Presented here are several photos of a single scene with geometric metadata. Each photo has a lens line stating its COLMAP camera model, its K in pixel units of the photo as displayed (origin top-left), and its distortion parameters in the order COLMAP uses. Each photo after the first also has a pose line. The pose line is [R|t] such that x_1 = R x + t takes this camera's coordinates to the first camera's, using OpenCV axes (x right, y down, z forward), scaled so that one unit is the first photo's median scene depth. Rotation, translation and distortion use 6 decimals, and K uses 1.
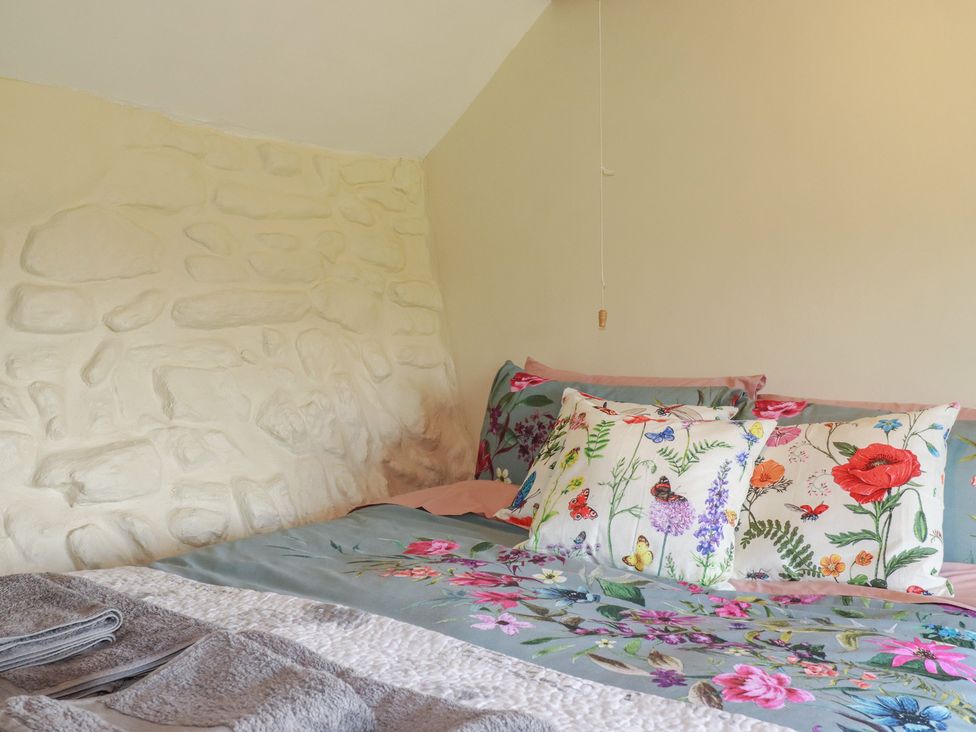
lens RADIAL K [[897.2, 0, 489.3], [0, 897.2, 364.8], [0, 0, 1]] dist [0.014650, 0.000000]
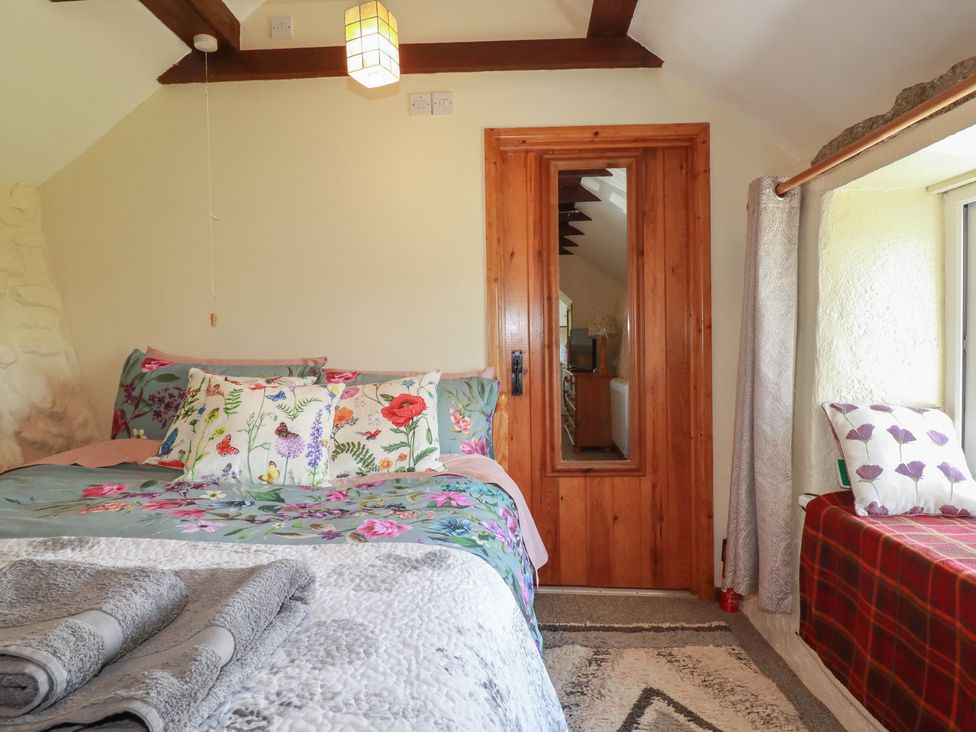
lens RADIAL K [[596.8, 0, 490.8], [0, 596.8, 366.1], [0, 0, 1]] dist [0.000009, -0.004992]
pose [[0.794138, -0.025695, 0.607194, -0.144700], [0.009590, 0.999511, 0.029754, -0.001077], [-0.607661, -0.017806, 0.793997, -0.046885]]
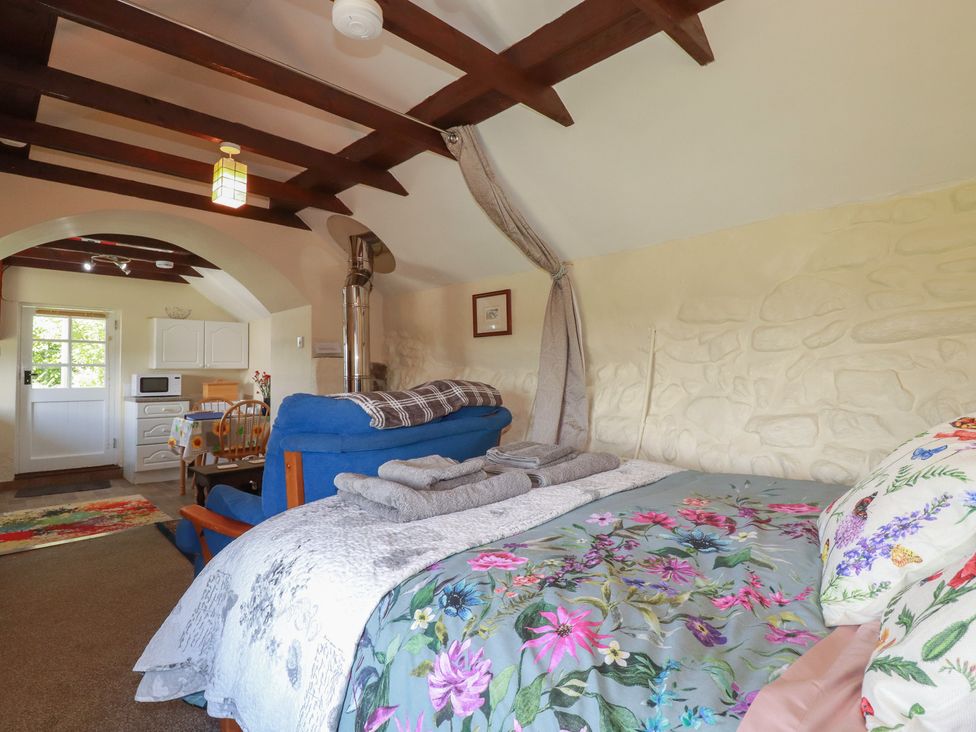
lens RADIAL K [[515.7, 0, 488.1], [0, 515.7, 364.0], [0, 0, 1]] dist [-0.006771, -0.006336]
pose [[-0.105809, -0.005173, -0.994373, 0.756959], [0.007796, 0.999951, -0.006031, -0.009440], [0.994356, -0.008390, -0.105763, 0.641755]]
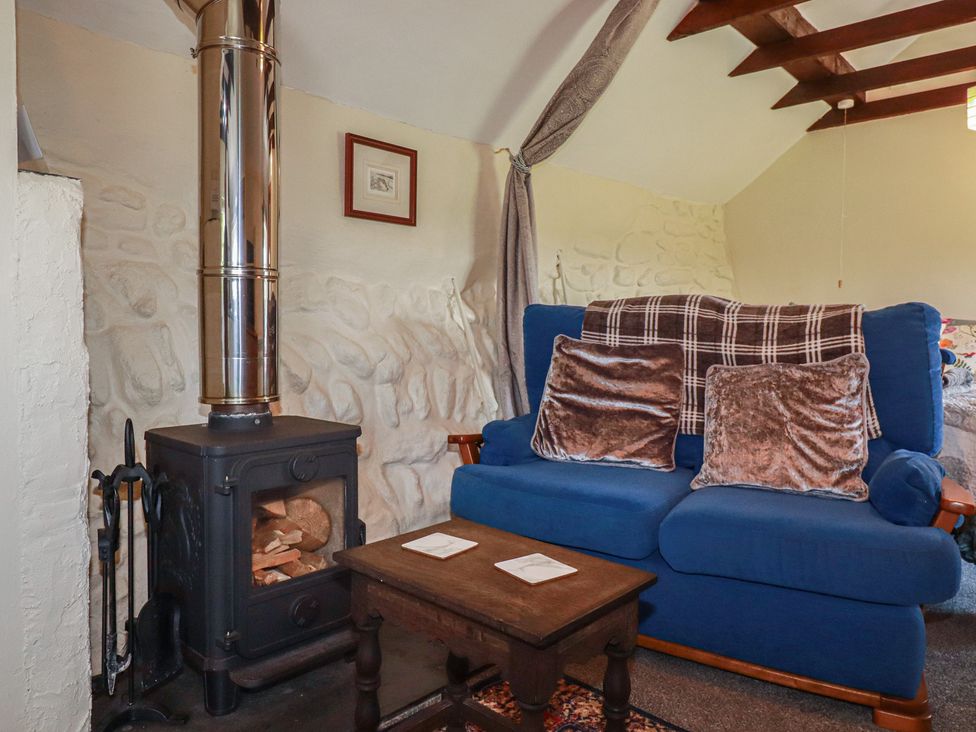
lens RADIAL K [[697.9, 0, 492.1], [0, 697.9, 362.8], [0, 0, 1]] dist [0.014799, 0.002099]
pose [[0.999050, 0.020935, -0.038233, -0.930724], [-0.018880, 0.998398, 0.053348, 0.093869], [0.039288, -0.052575, 0.997844, -1.095131]]
